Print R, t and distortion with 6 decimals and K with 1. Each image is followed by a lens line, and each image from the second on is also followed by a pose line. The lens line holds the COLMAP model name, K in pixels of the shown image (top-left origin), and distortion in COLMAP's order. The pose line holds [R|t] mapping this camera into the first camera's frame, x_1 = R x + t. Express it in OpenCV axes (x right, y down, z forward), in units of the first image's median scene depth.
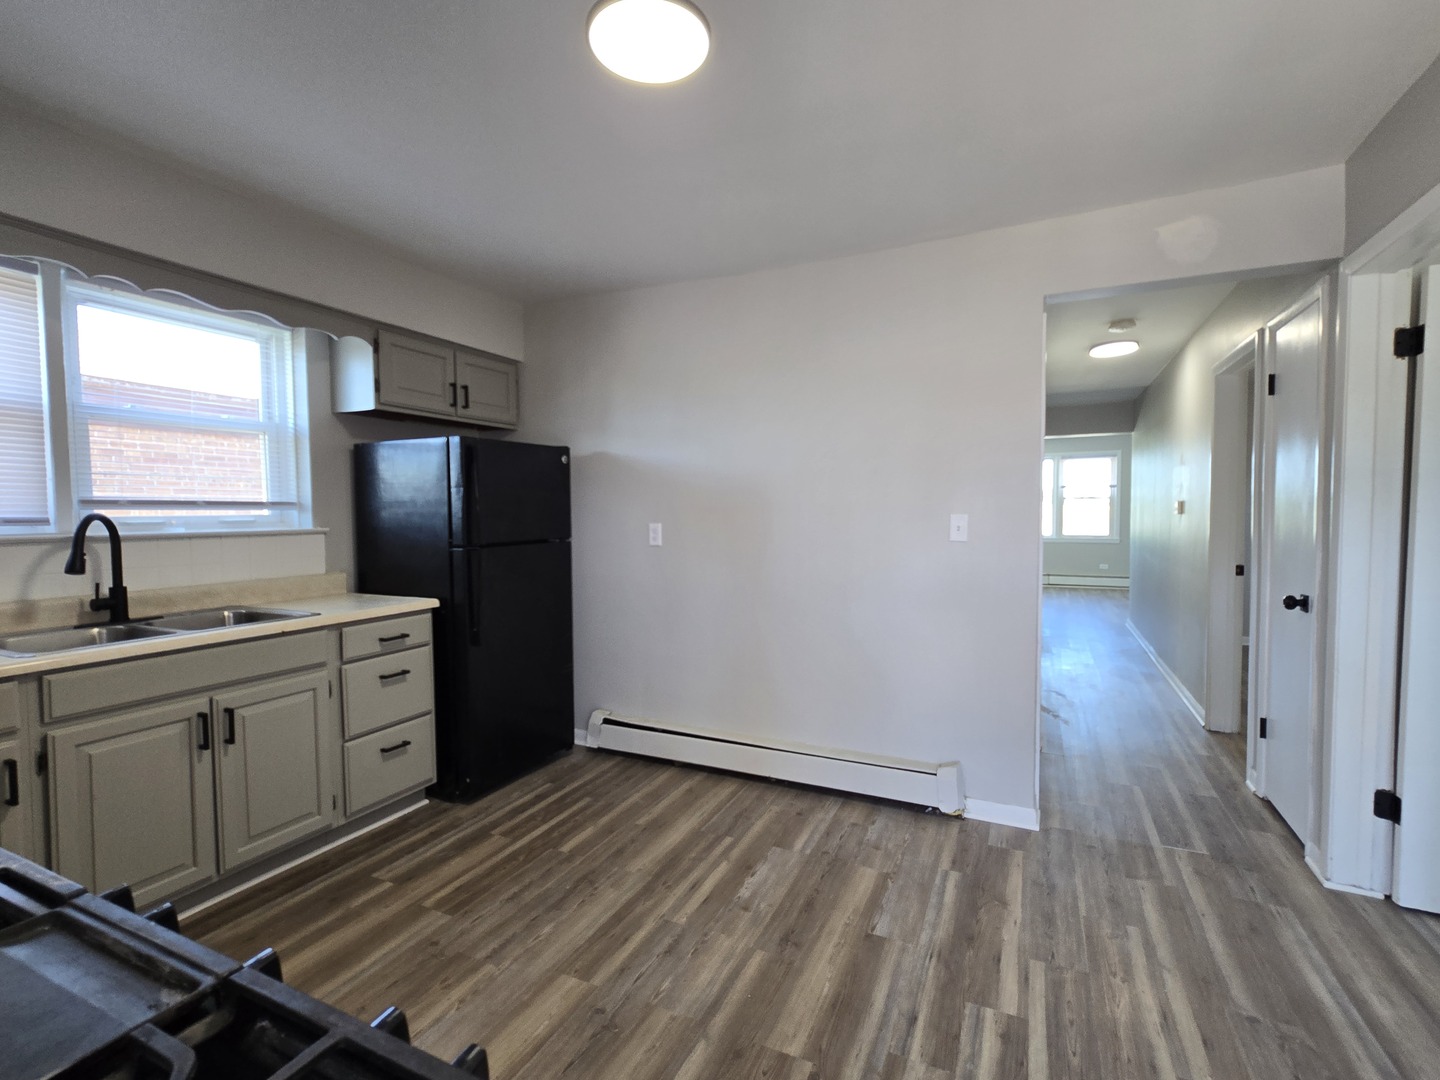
lens RADIAL K [[661.6, 0, 720.0], [0, 661.6, 540.0], [0, 0, 1]] dist [-0.000323, -0.000256]
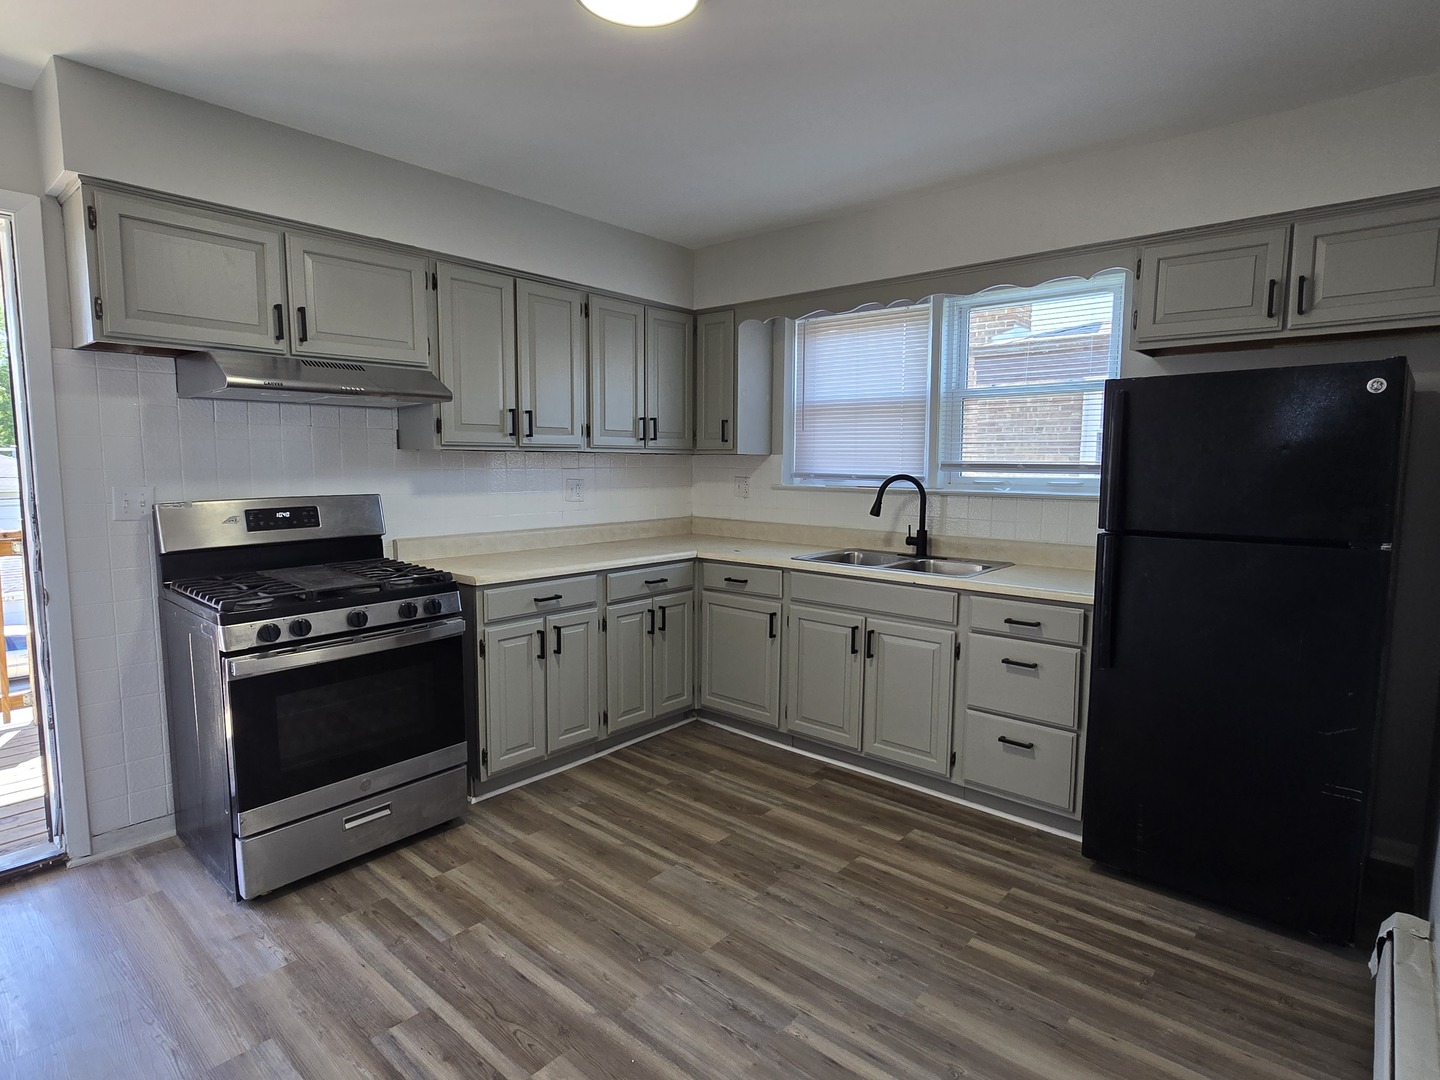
lens RADIAL K [[775.6, 0, 720.0], [0, 775.6, 540.0], [0, 0, 1]] dist [-0.001608, -0.001003]
pose [[-0.271158, 0.106294, -0.956648, 0.655672], [-0.043947, 0.991480, 0.122620, -0.078343], [0.961531, 0.075291, -0.264177, 0.961417]]
